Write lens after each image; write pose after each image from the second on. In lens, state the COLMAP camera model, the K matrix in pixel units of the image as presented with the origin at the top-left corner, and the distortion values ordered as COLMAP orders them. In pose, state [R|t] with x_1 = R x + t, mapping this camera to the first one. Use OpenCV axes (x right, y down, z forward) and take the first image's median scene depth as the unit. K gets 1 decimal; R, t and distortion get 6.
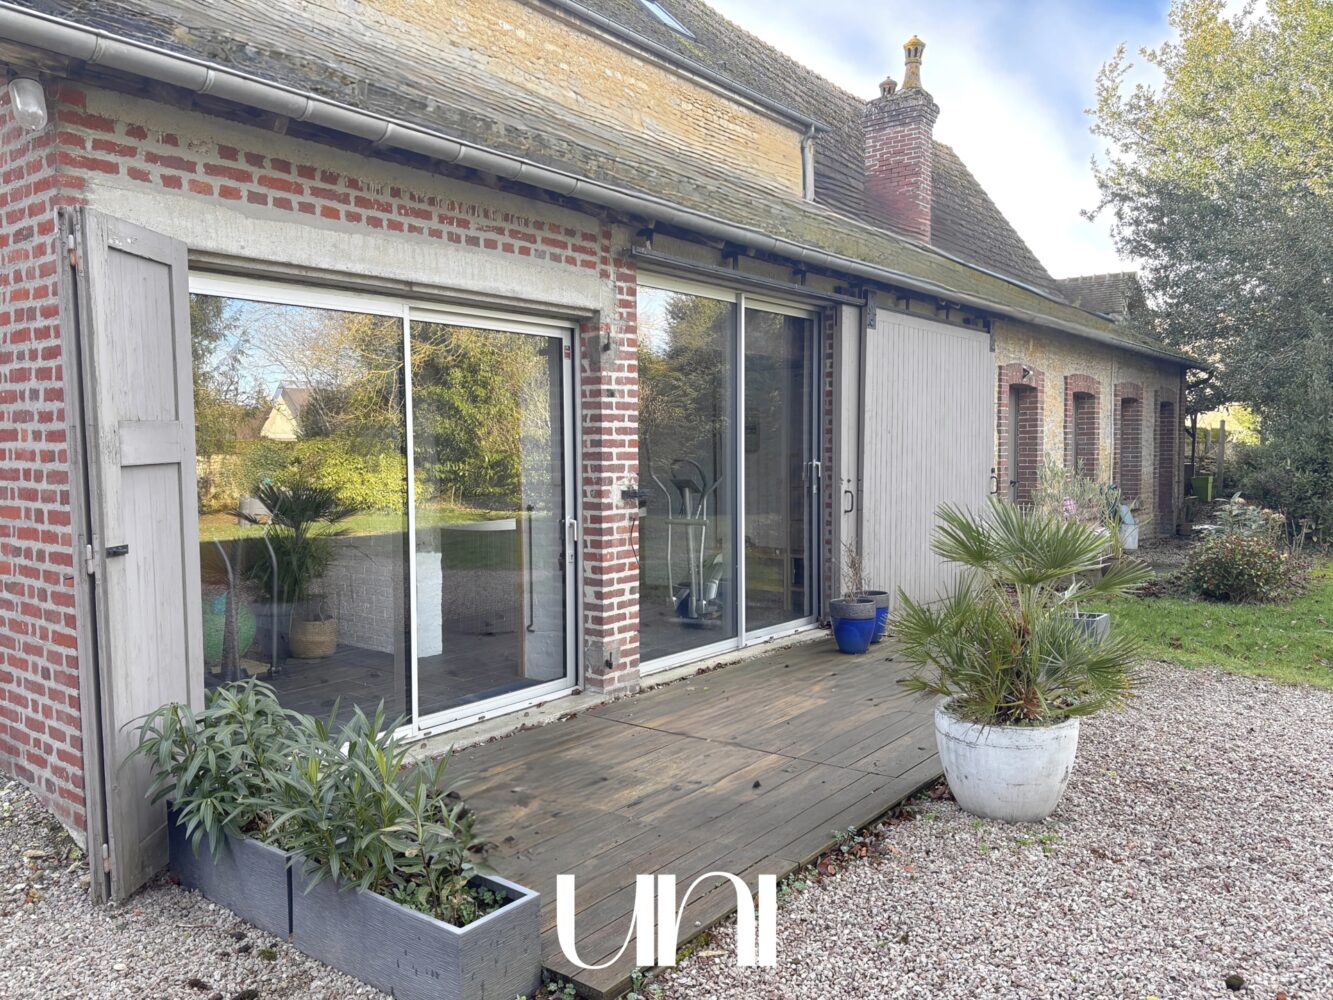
lens RADIAL K [[992.6, 0, 667.8], [0, 992.6, 502.2], [0, 0, 1]] dist [0.002716, -0.001594]
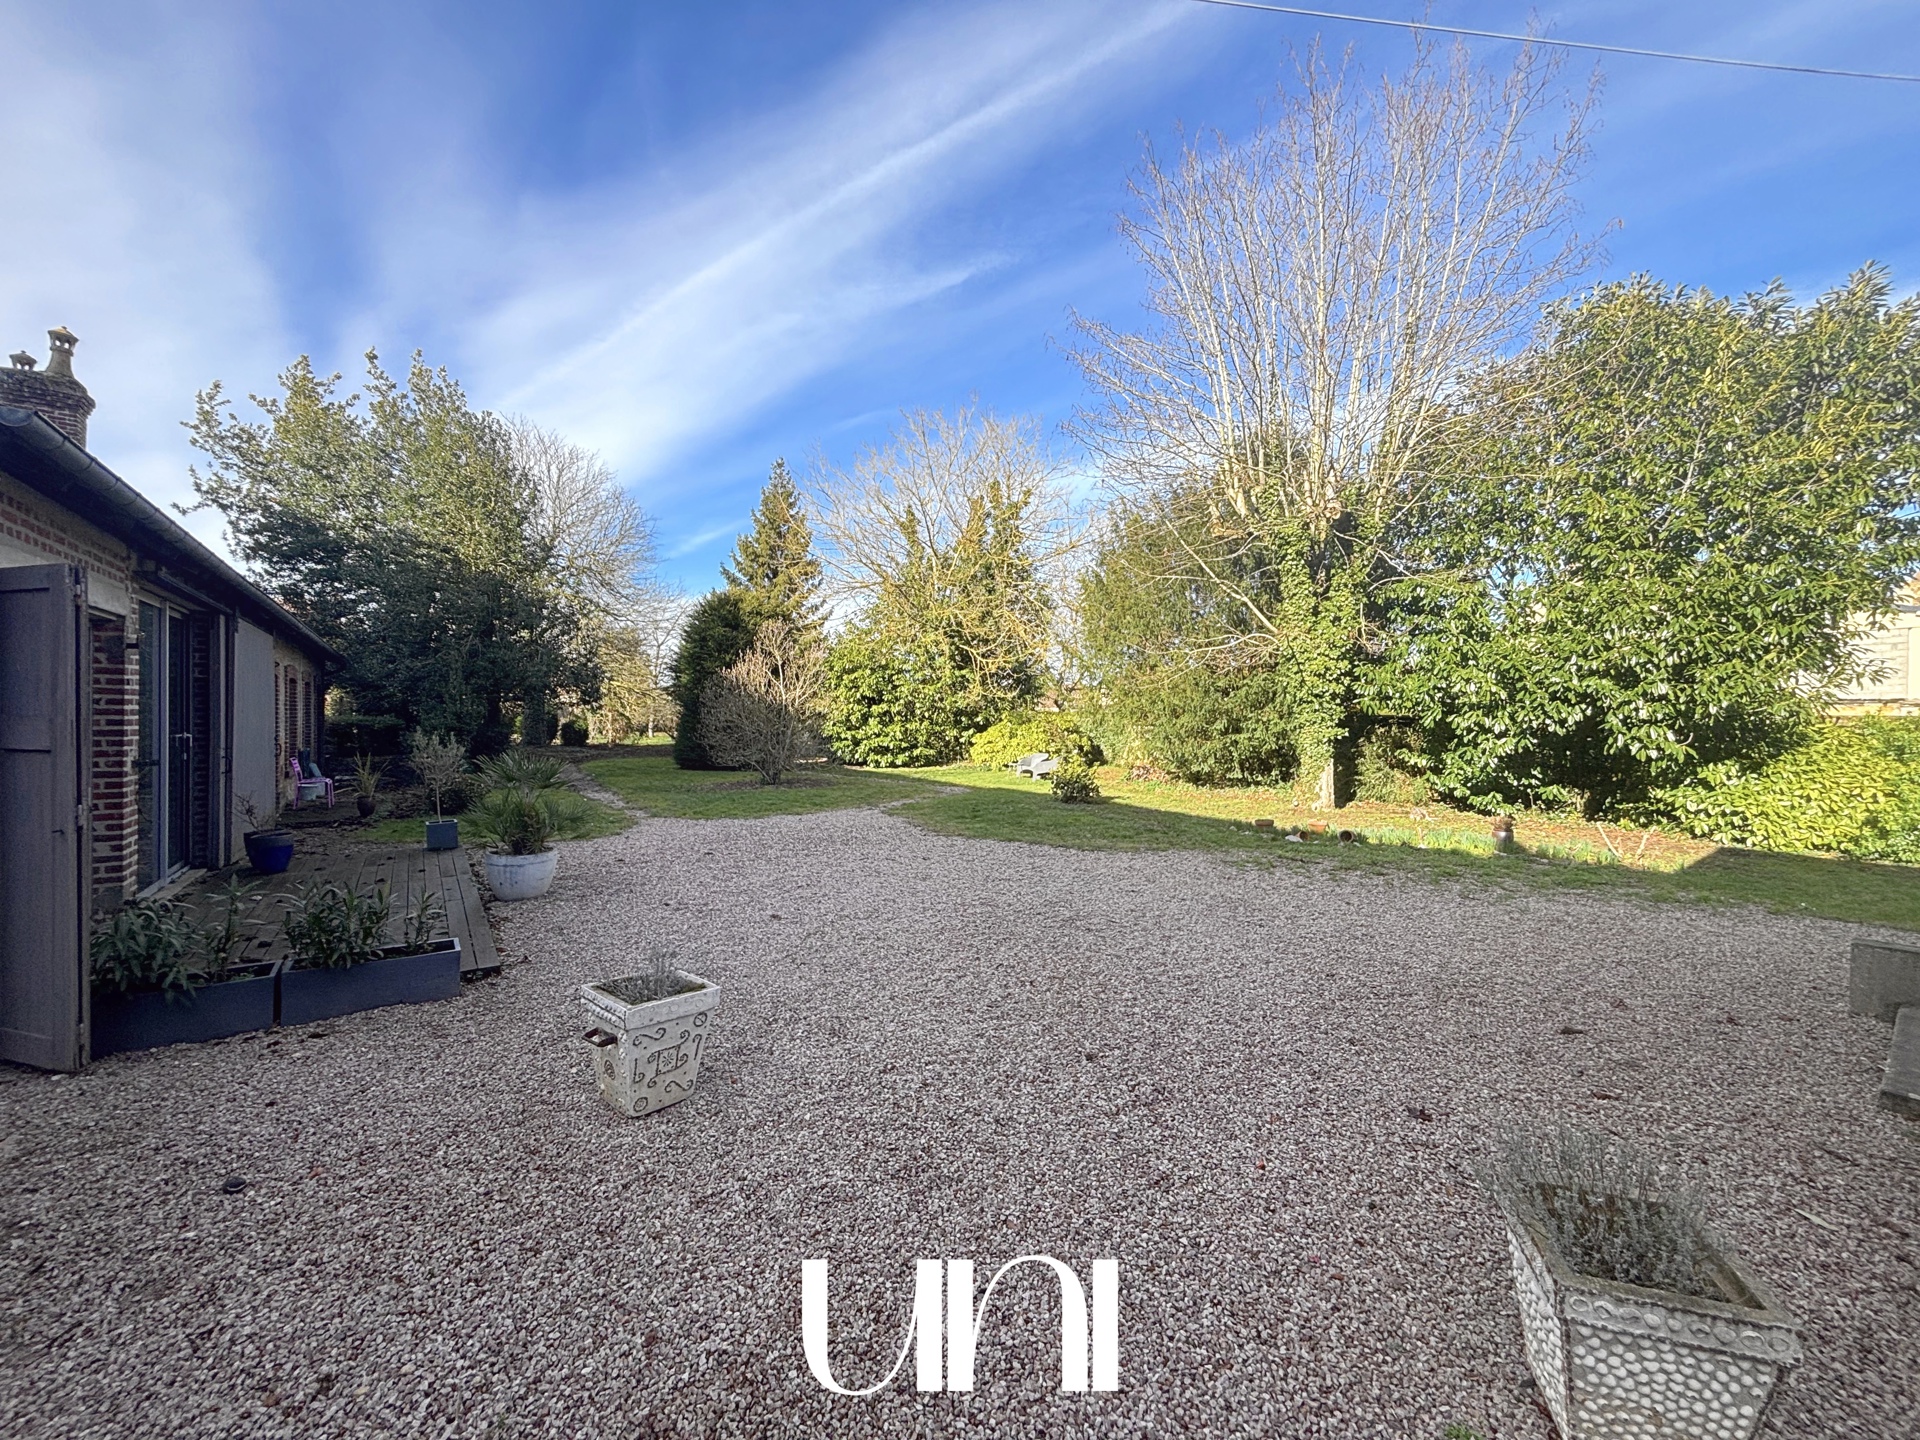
lens RADIAL K [[764.0, 0, 966.9], [0, 764.0, 718.1], [0, 0, 1]] dist [0.001513, -0.000517]
pose [[0.253077, 0.003651, 0.967439, -0.304992], [0.046865, 0.998773, -0.016029, -0.000432], [-0.966310, 0.049395, 0.252596, -0.105389]]
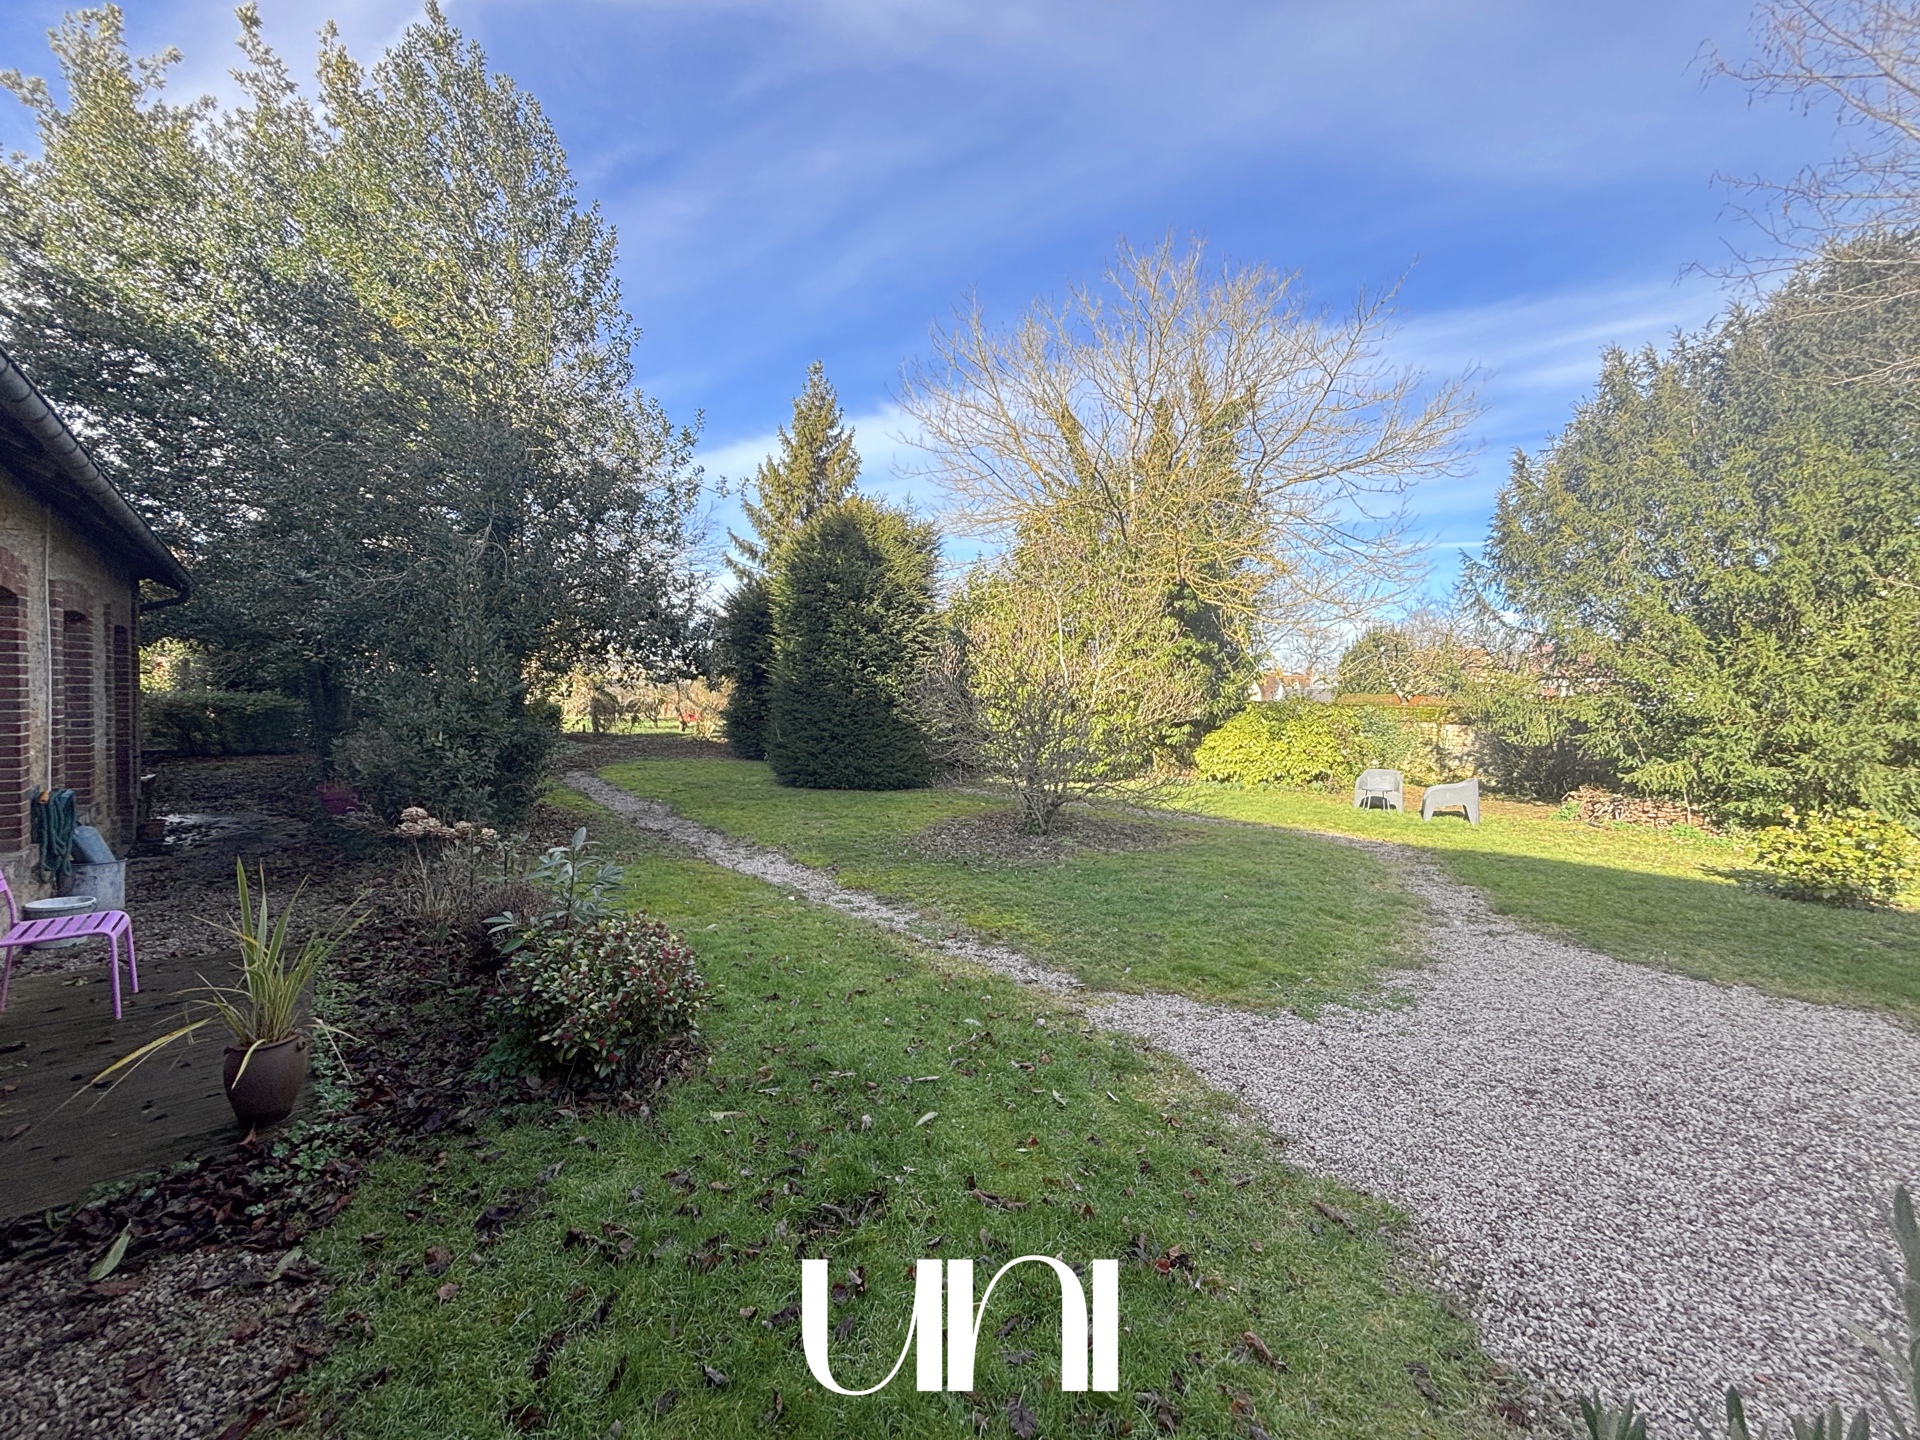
lens RADIAL K [[764.0, 0, 956.4], [0, 764.0, 711.4], [0, 0, 1]] dist [0.001513, -0.000517]
pose [[0.158356, -0.008379, 0.987347, 0.148918], [0.033629, 0.999430, 0.003088, -0.040360], [-0.986809, 0.032714, 0.158547, 0.502389]]
